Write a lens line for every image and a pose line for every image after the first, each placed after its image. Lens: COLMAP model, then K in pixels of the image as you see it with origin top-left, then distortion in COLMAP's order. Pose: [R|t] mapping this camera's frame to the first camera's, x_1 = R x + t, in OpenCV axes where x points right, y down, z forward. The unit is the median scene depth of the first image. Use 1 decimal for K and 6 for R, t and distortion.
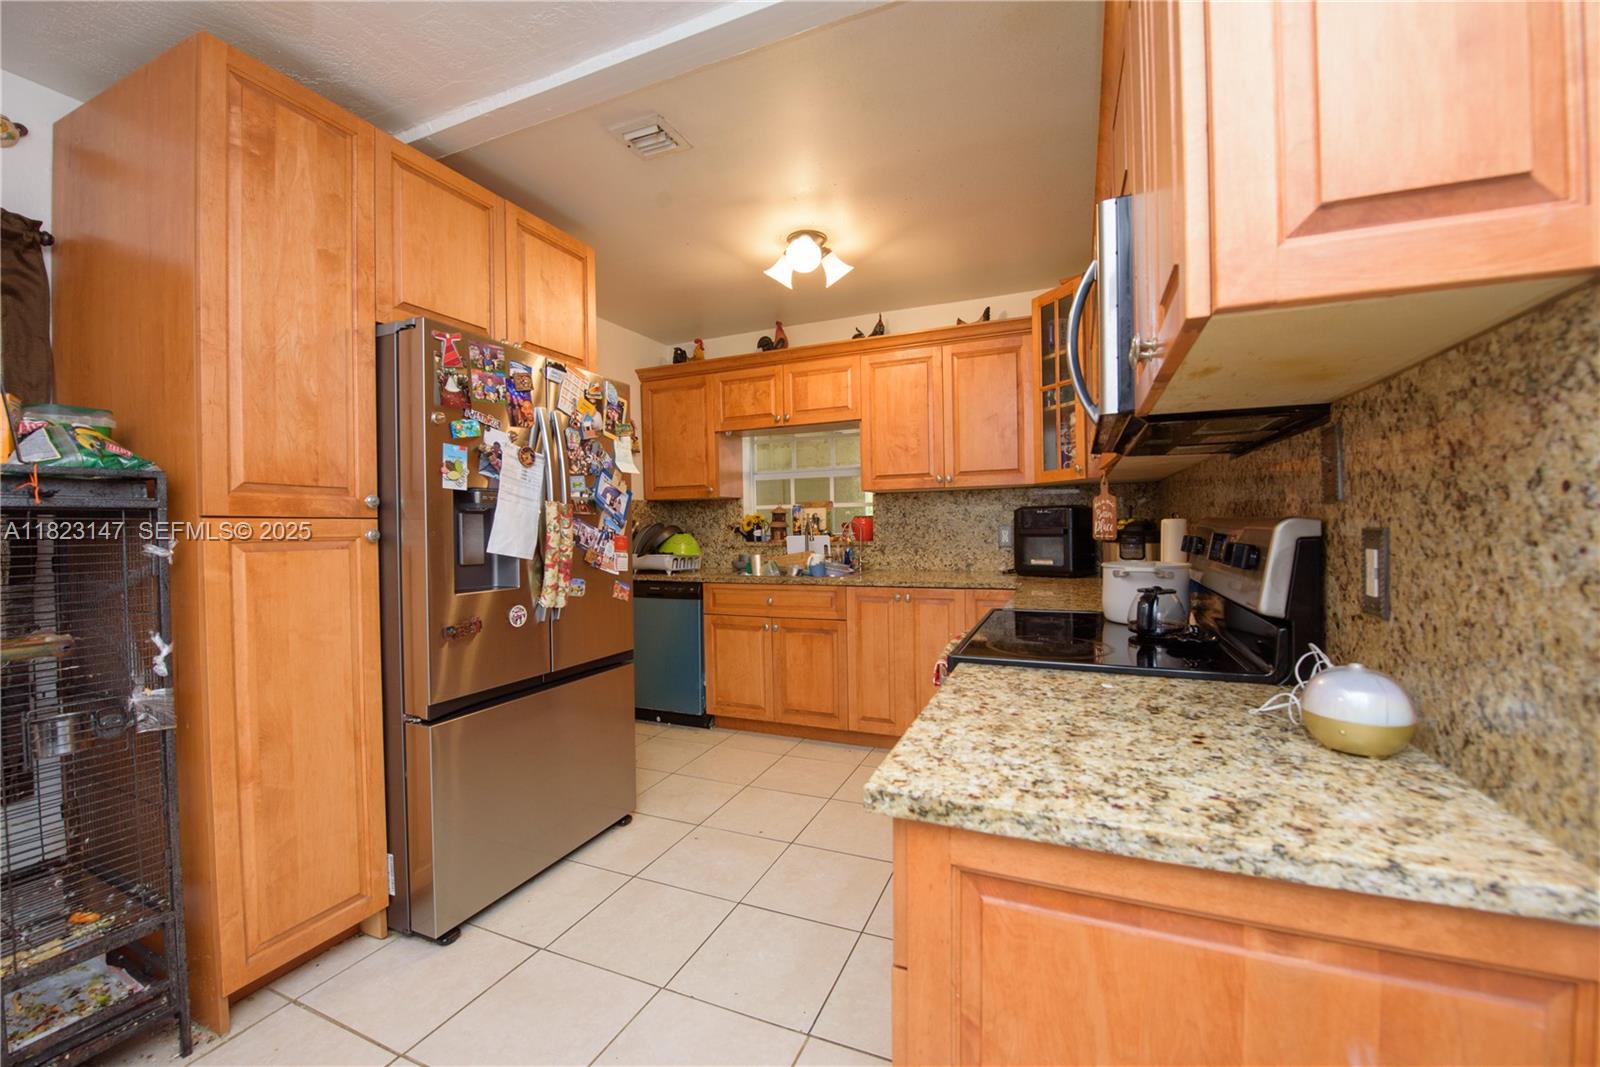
lens RADIAL K [[637.7, 0, 800.7], [0, 637.7, 535.5], [0, 0, 1]] dist [-0.017880, -0.000831]
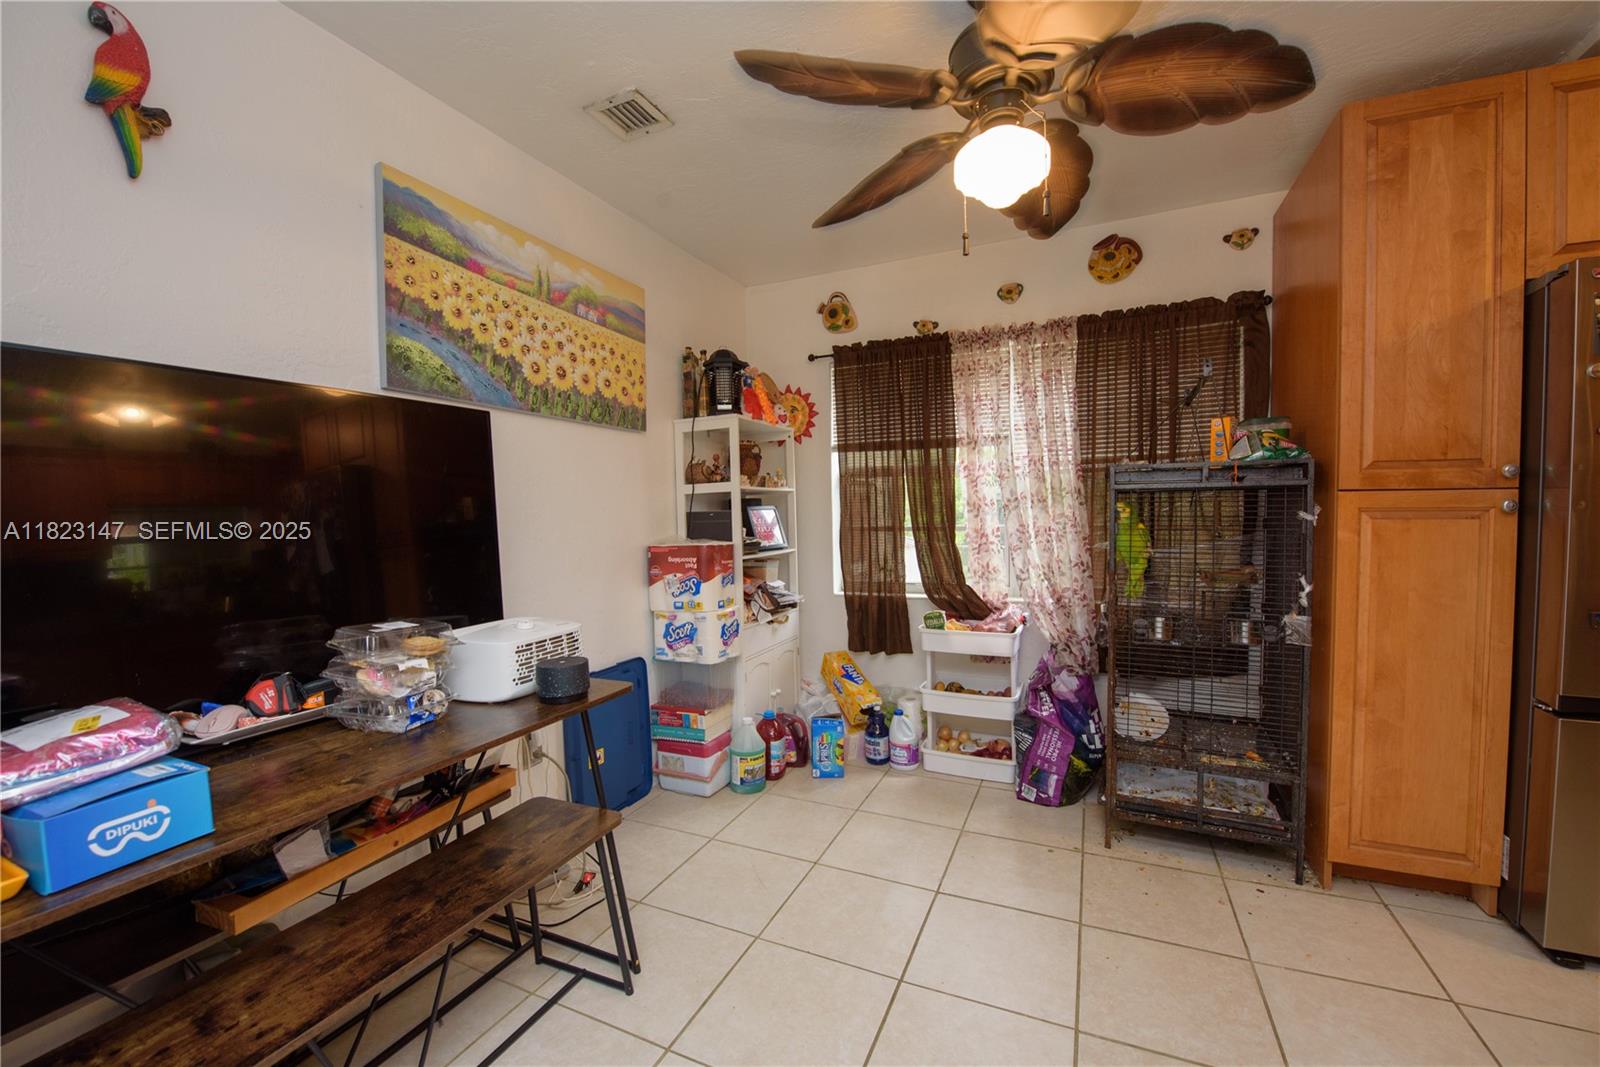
lens RADIAL K [[637.7, 0, 802.5], [0, 637.7, 542.5], [0, 0, 1]] dist [-0.017880, -0.000831]
pose [[-0.023514, 0.068795, -0.997354, 0.343960], [0.001533, 0.997631, 0.068778, -0.012966], [0.999722, 0.000088, -0.023564, -0.068410]]
